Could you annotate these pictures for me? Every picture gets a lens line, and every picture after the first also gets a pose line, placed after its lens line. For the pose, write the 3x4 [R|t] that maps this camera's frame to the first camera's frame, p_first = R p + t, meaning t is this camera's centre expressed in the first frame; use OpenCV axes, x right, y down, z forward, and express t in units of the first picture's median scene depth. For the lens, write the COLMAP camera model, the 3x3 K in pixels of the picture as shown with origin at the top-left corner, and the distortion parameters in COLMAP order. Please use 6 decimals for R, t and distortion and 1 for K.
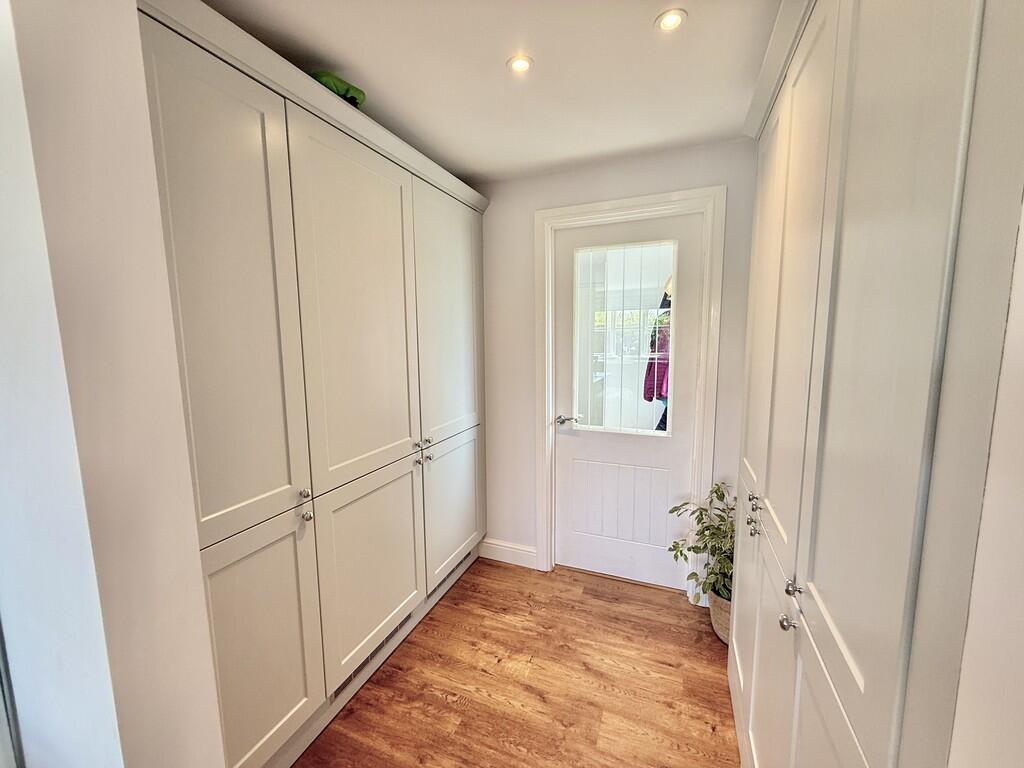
lens RADIAL K [[406.9, 0, 513.6], [0, 406.9, 380.6], [0, 0, 1]] dist [0.004388, -0.000213]
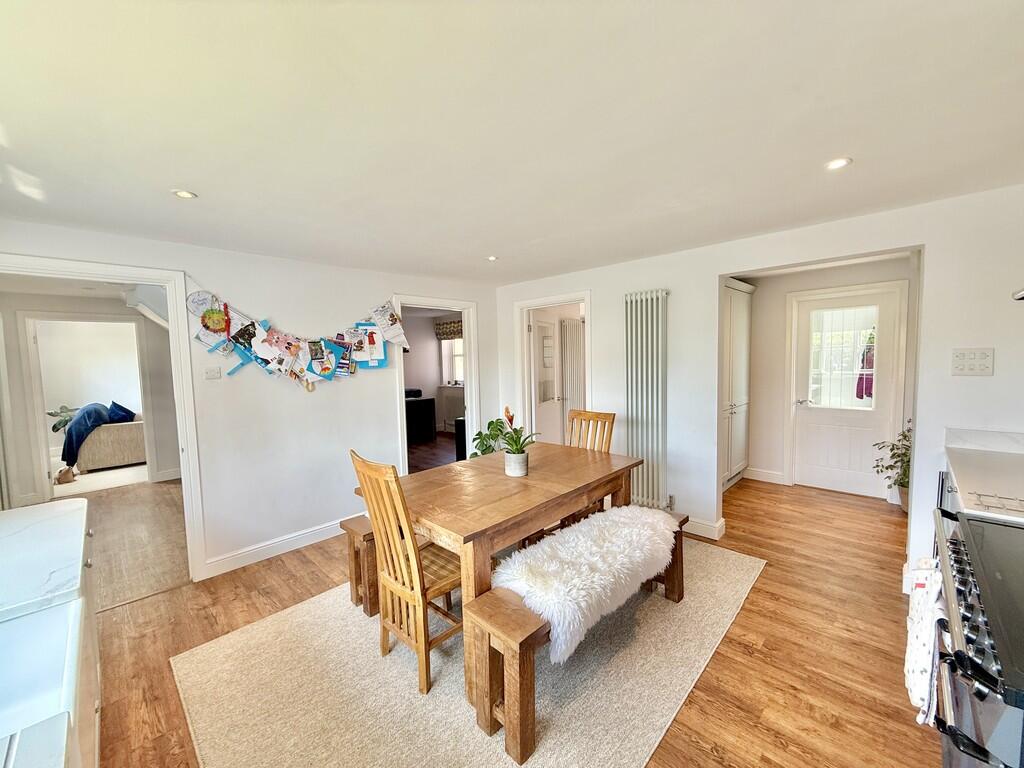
lens RADIAL K [[406.9, 0, 512.7], [0, 406.9, 379.0], [0, 0, 1]] dist [0.004388, -0.000213]
pose [[0.926867, 0.017294, -0.374990, -0.421153], [-0.036747, 0.998320, -0.044788, 0.129786], [0.373586, 0.055293, 0.925946, -1.267994]]
